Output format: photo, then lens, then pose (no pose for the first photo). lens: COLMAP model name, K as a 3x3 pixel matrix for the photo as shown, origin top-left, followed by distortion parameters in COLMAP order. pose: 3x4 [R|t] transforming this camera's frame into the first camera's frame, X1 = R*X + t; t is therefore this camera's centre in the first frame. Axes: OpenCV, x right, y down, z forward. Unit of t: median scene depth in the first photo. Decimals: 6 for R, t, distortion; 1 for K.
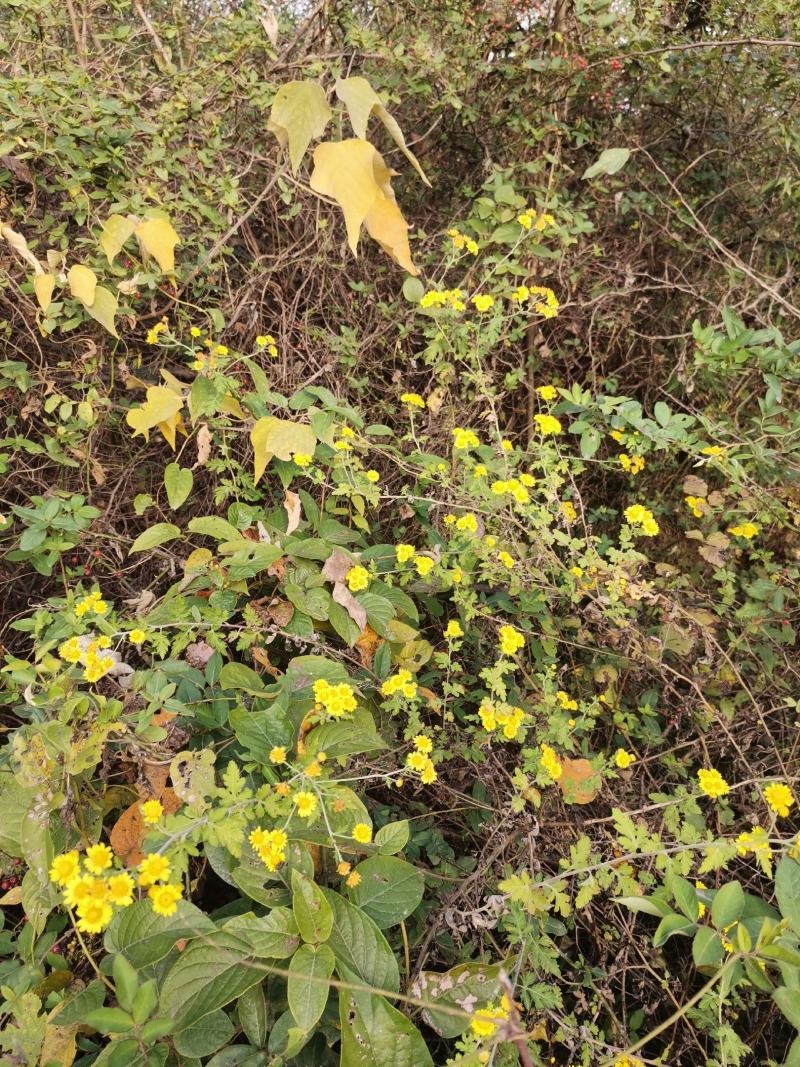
lens RADIAL K [[753.3, 0, 400.0], [0, 753.3, 533.5], [0, 0, 1]] dist [0.046943, -0.000359]
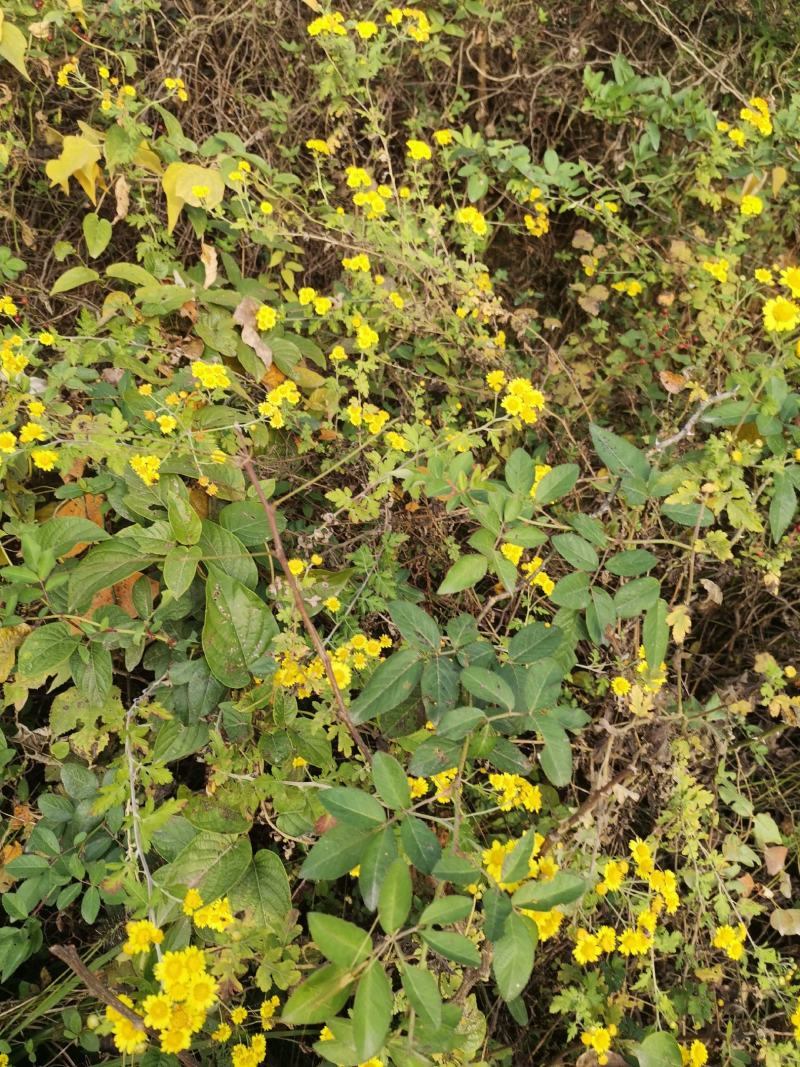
lens RADIAL K [[769.6, 0, 400.0], [0, 769.6, 533.5], [0, 0, 1]] dist [0.084143, -0.119332]
pose [[0.999717, 0.011645, 0.020762, 0.109751], [-0.015541, 0.979933, 0.198719, 0.123662], [-0.018031, -0.198986, 0.979837, -0.145465]]
